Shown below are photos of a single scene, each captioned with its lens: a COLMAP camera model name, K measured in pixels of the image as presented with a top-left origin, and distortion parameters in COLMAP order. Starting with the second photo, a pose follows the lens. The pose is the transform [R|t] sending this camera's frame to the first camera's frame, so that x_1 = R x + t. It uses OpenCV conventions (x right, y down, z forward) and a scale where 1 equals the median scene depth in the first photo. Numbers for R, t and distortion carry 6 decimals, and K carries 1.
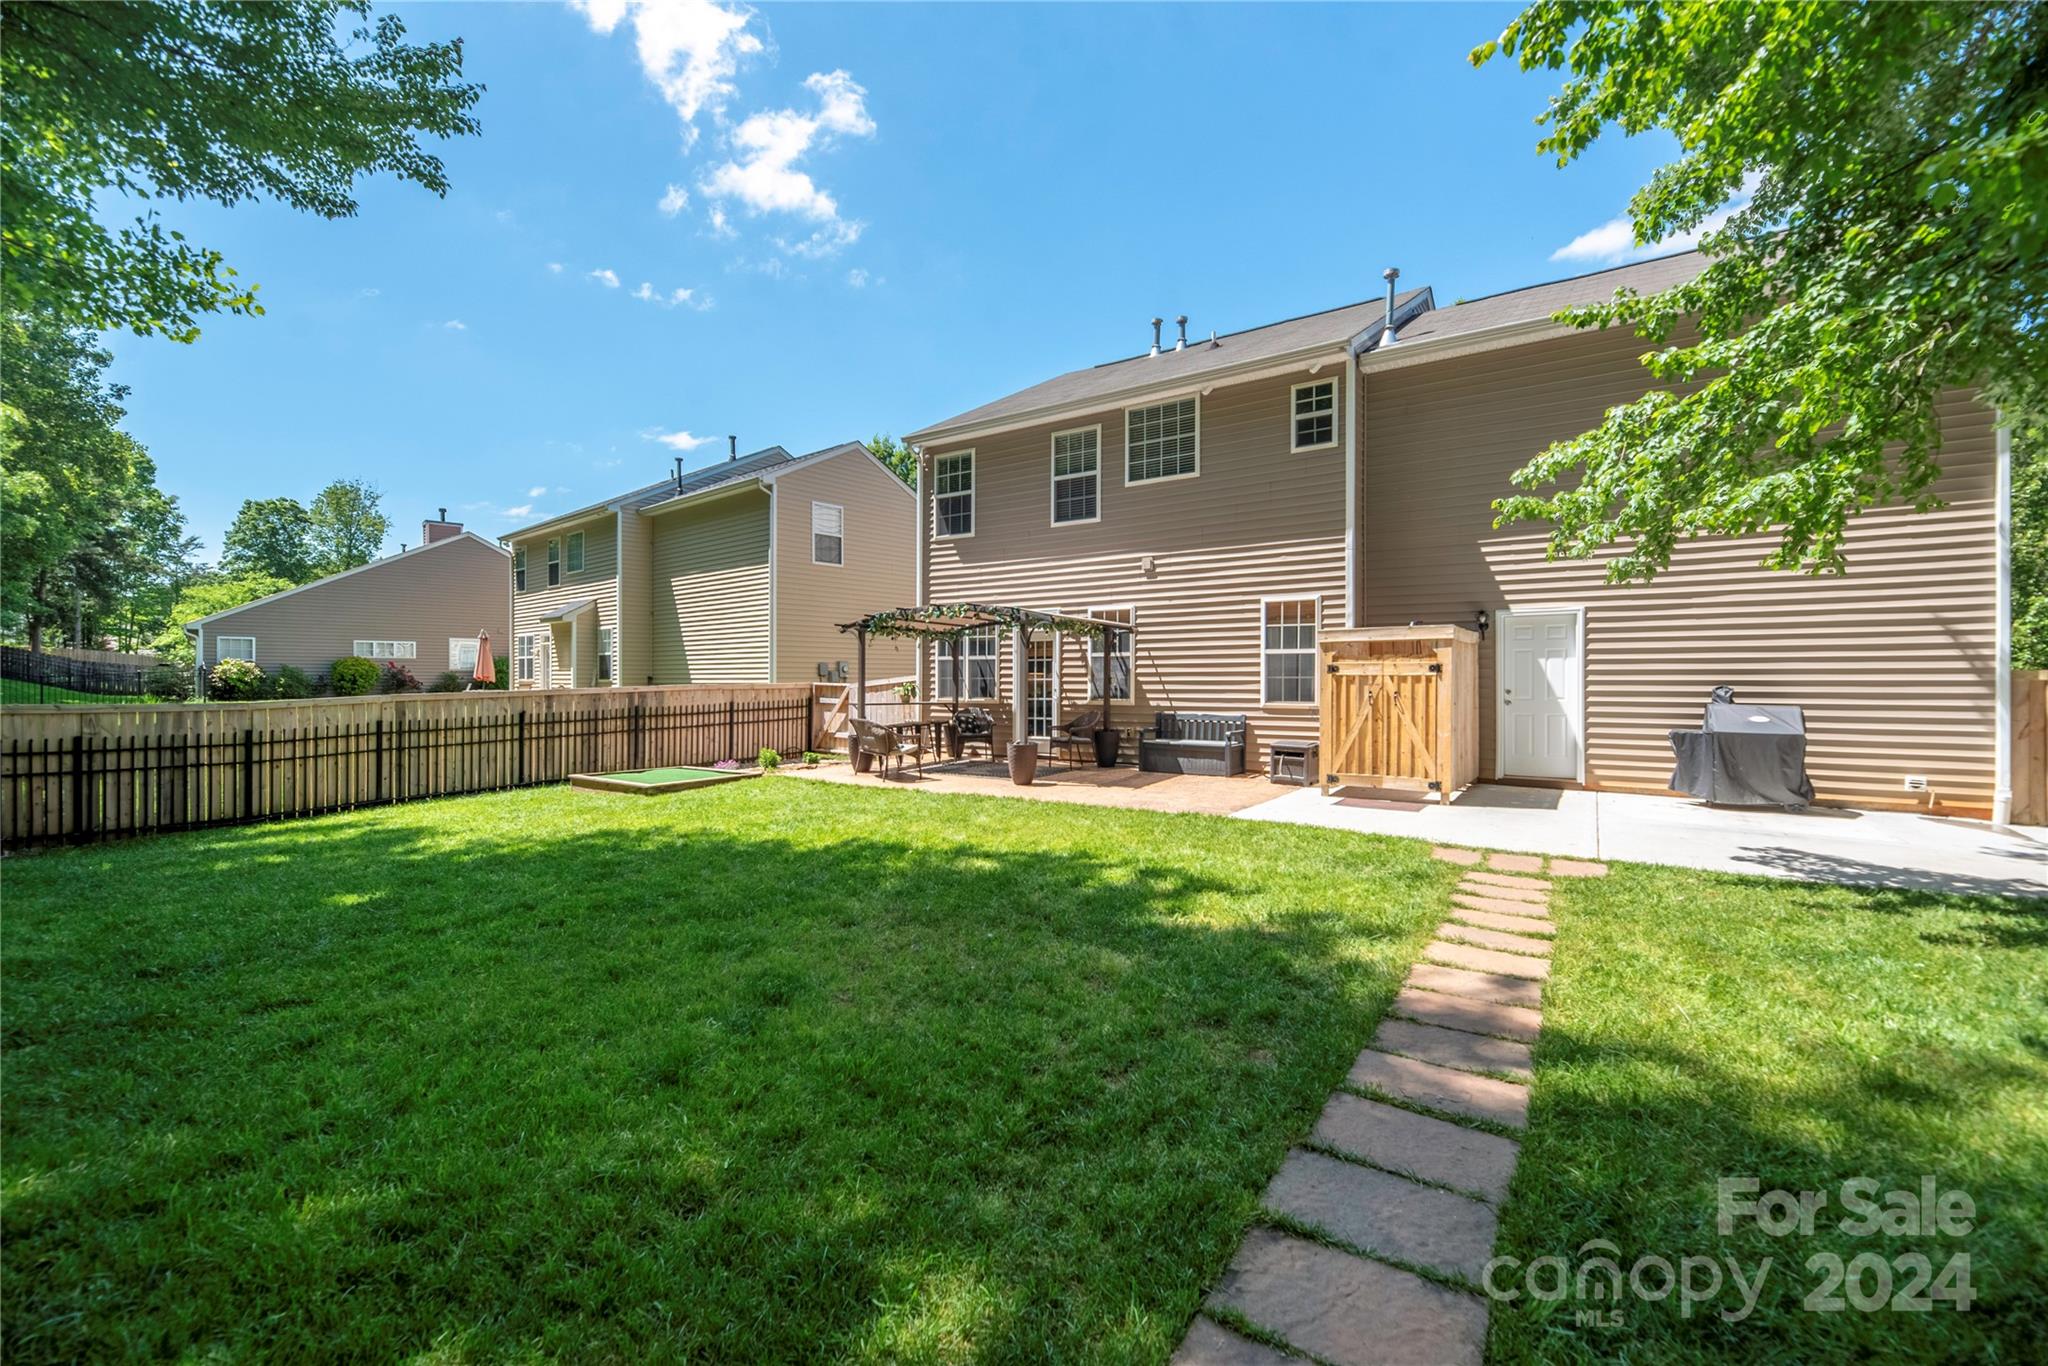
lens RADIAL K [[879.3, 0, 1024.0], [0, 879.3, 683.0], [0, 0, 1]] dist [-0.002111, -0.000309]
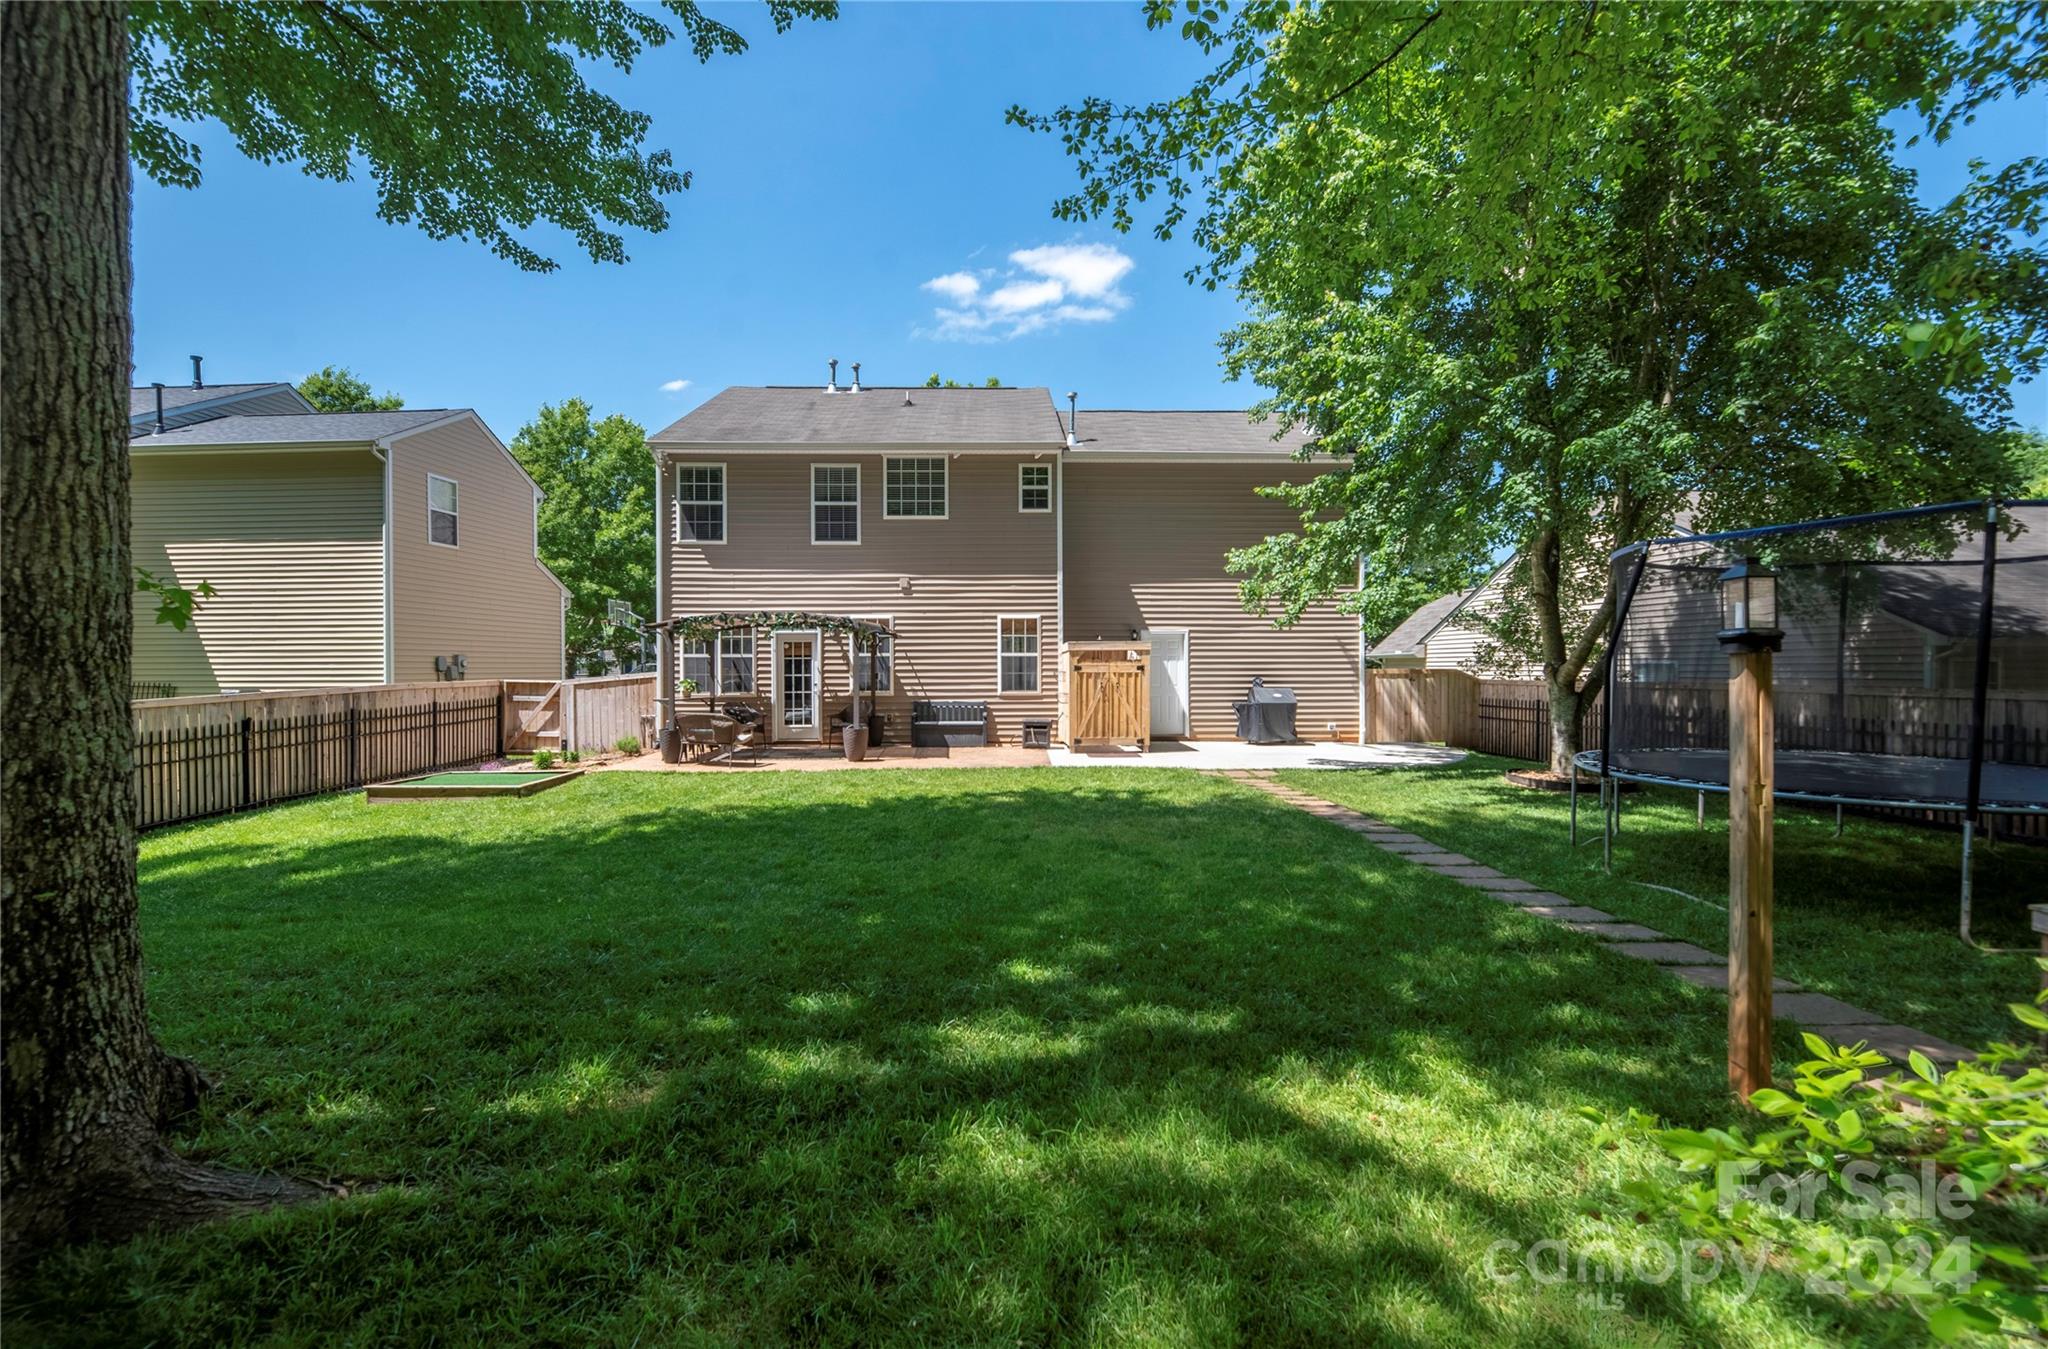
lens RADIAL K [[932.5, 0, 1024.0], [0, 932.5, 674.5], [0, 0, 1]] dist [-0.000867, -0.000350]
pose [[0.795792, -0.006851, 0.605531, -0.533577], [0.005323, 0.999977, 0.004319, -0.009656], [-0.605547, -0.000214, 0.795810, -0.164124]]
